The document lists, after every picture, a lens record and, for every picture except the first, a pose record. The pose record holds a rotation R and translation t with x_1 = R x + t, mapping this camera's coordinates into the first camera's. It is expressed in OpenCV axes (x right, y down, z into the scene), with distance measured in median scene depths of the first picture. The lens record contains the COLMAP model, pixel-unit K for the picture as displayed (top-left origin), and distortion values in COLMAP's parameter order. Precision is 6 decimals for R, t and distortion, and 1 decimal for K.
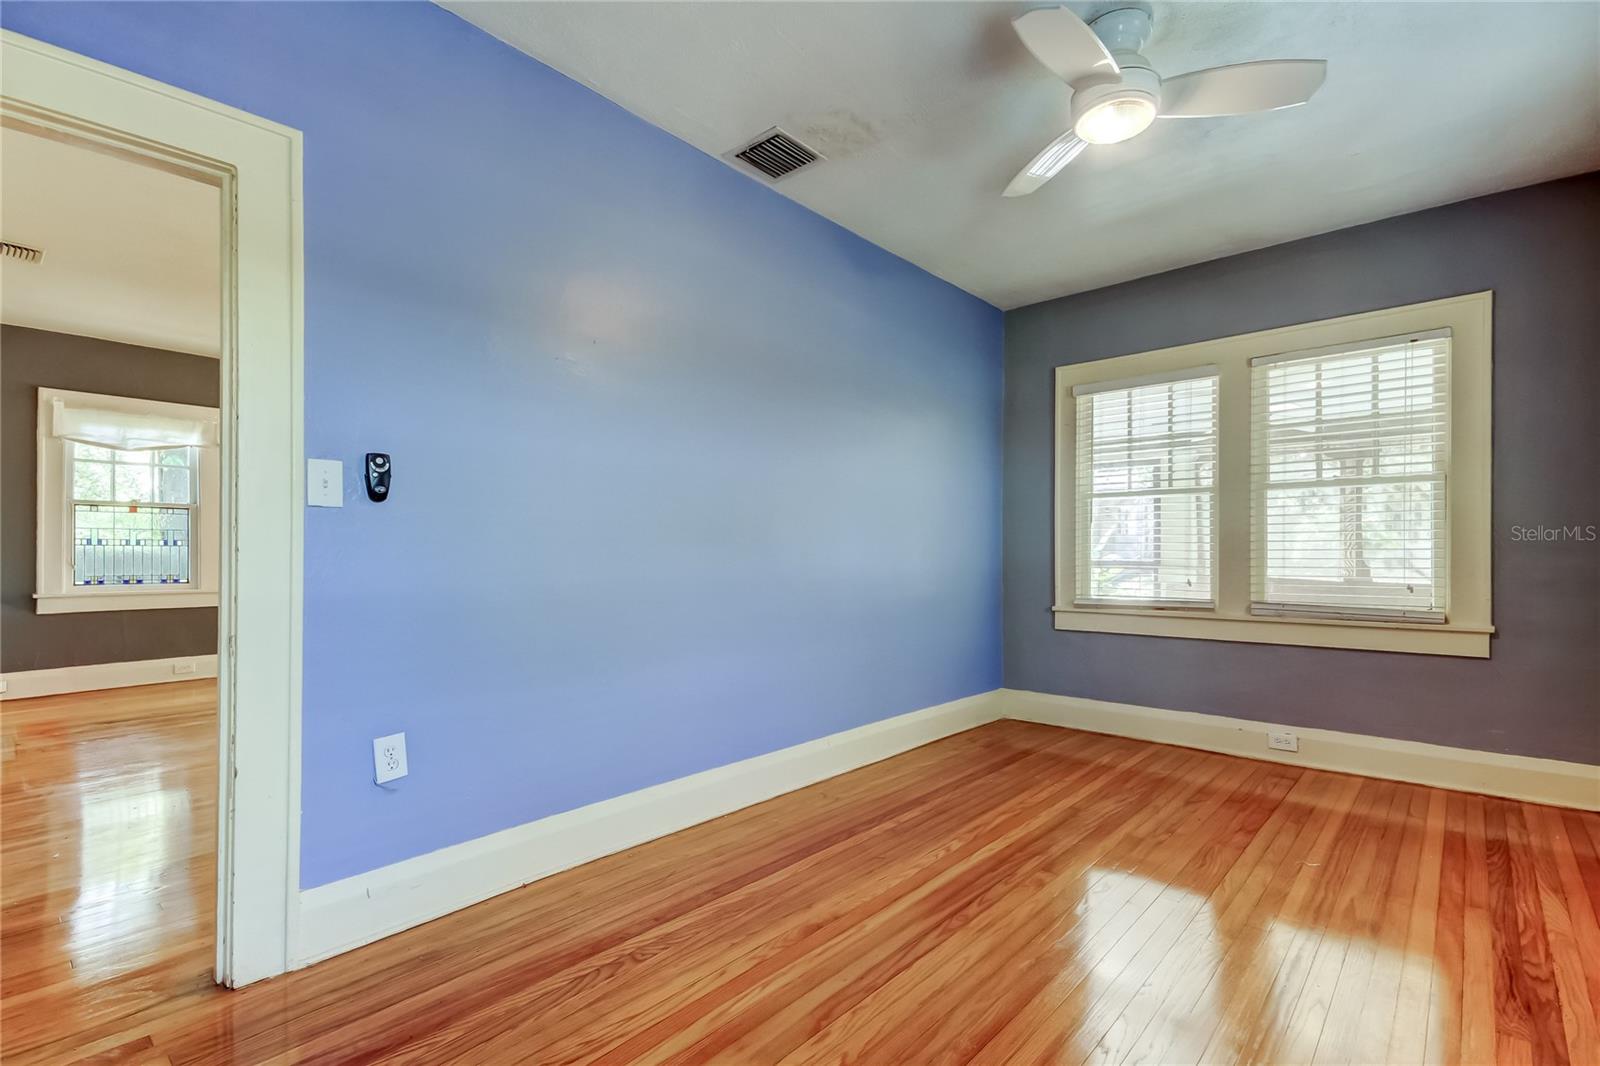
lens RADIAL K [[744.5, 0, 803.9], [0, 744.5, 545.9], [0, 0, 1]] dist [0.001672, 0.000134]
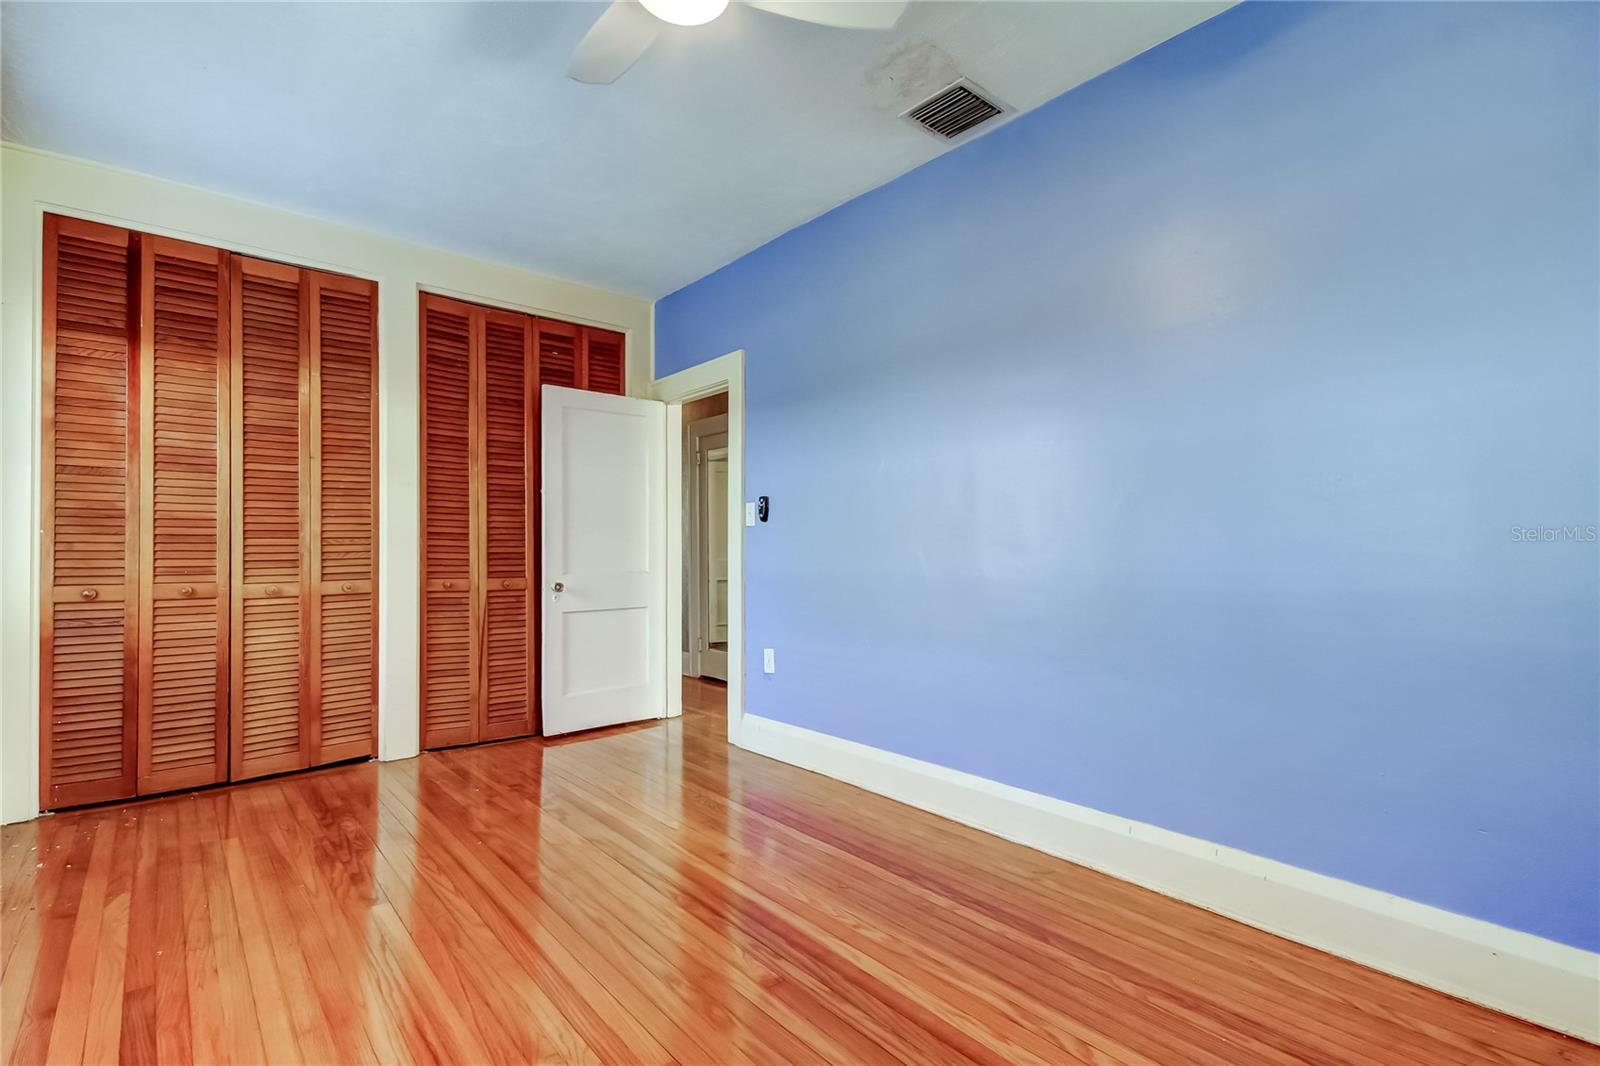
lens RADIAL K [[744.5, 0, 803.9], [0, 744.5, 545.9], [0, 0, 1]] dist [0.001672, 0.000134]
pose [[-0.119737, 0.009778, -0.992757, 0.968627], [0.006930, 0.999935, 0.009013, -0.010215], [0.992781, -0.005800, -0.119797, 1.013535]]
